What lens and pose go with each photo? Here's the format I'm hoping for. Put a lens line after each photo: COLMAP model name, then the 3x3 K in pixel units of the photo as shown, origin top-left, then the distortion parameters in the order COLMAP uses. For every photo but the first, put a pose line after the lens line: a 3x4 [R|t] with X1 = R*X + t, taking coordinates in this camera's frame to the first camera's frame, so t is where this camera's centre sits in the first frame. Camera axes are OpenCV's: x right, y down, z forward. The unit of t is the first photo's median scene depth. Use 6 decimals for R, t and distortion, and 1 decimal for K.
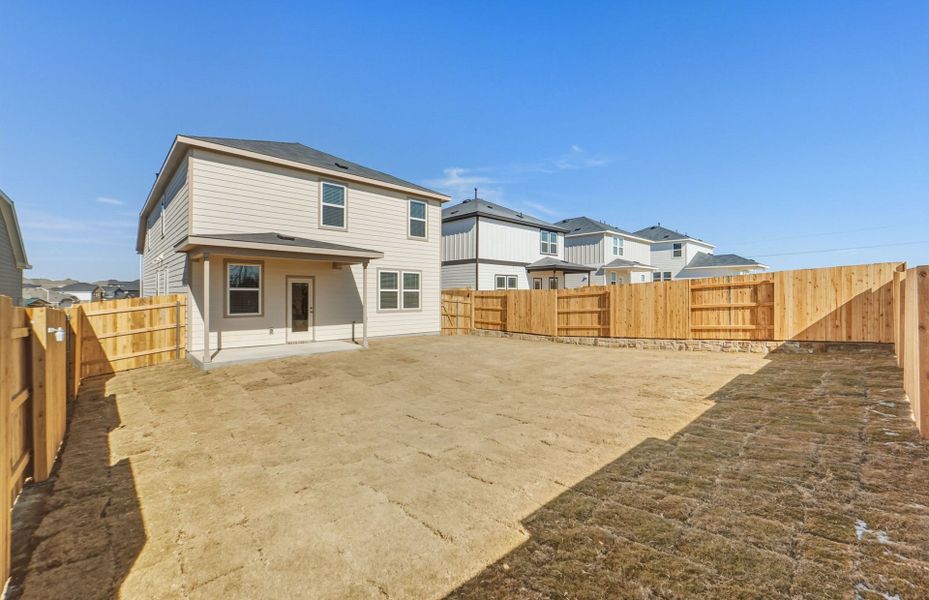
lens RADIAL K [[388.9, 0, 465.9], [0, 388.9, 293.8], [0, 0, 1]] dist [-0.007735, -0.000091]
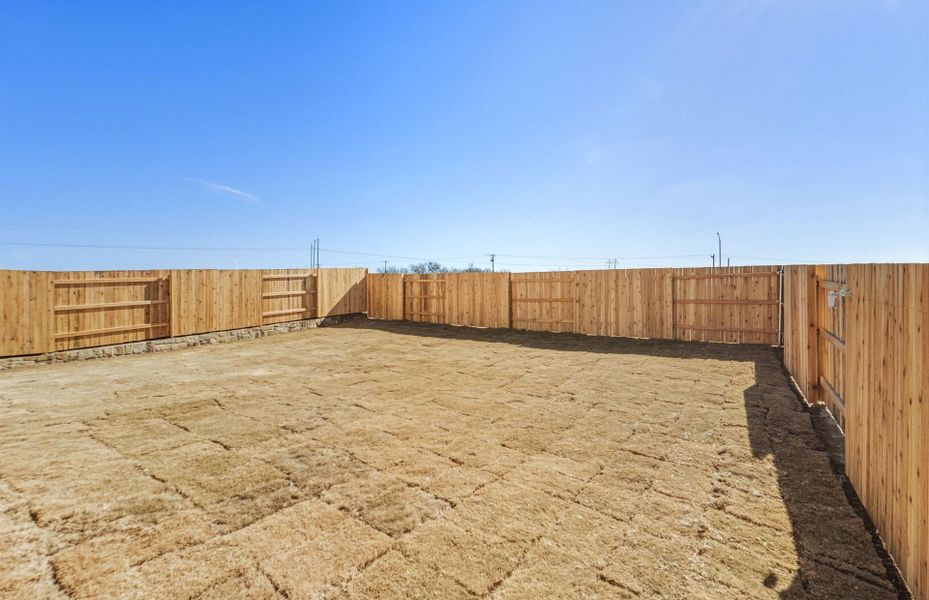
lens RADIAL K [[388.9, 0, 465.9], [0, 388.9, 293.8], [0, 0, 1]] dist [-0.007735, -0.000091]
pose [[-0.216841, 0.000548, 0.976207, -0.483015], [0.003823, 0.999993, 0.000288, 0.025082], [-0.976199, 0.003794, -0.216842, 0.555310]]
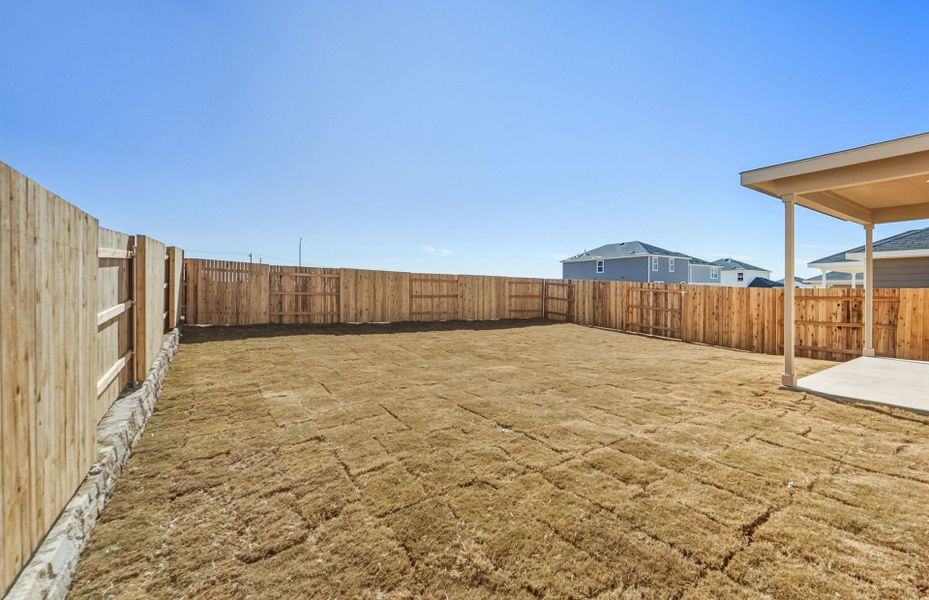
lens RADIAL K [[388.9, 0, 465.9], [0, 388.9, 293.8], [0, 0, 1]] dist [-0.007735, -0.000091]
pose [[-0.985204, -0.005227, 0.171304, 0.021553], [-0.004046, 0.999966, 0.007241, 0.025203], [-0.171336, 0.006441, -0.985192, 1.218592]]
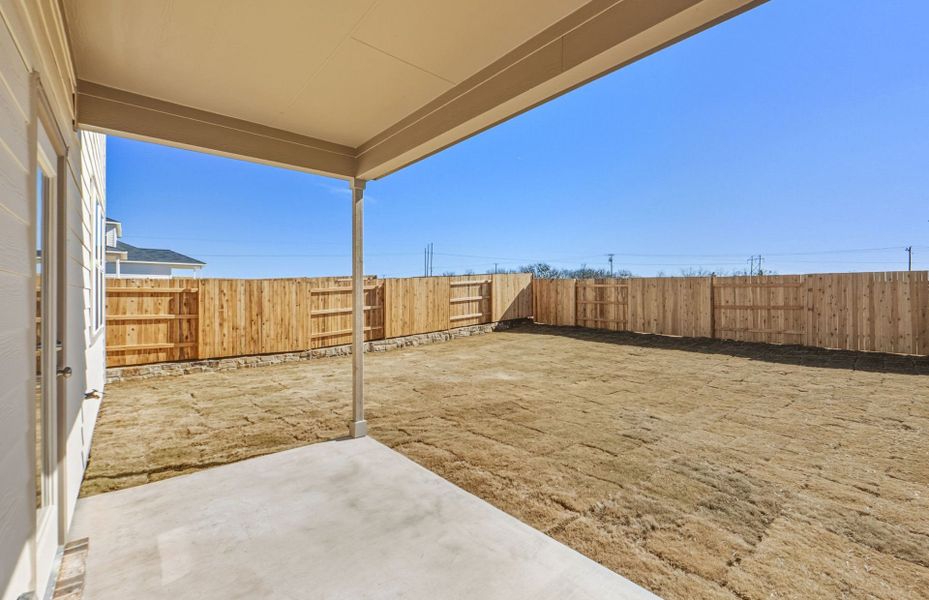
lens RADIAL K [[398.1, 0, 467.9], [0, 398.1, 295.6], [0, 0, 1]] dist [-0.007904, -0.000148]
pose [[0.039454, 0.001690, 0.999220, -0.481766], [0.004454, 0.999988, -0.001867, 0.016093], [-0.999211, 0.004525, 0.039446, 0.731894]]
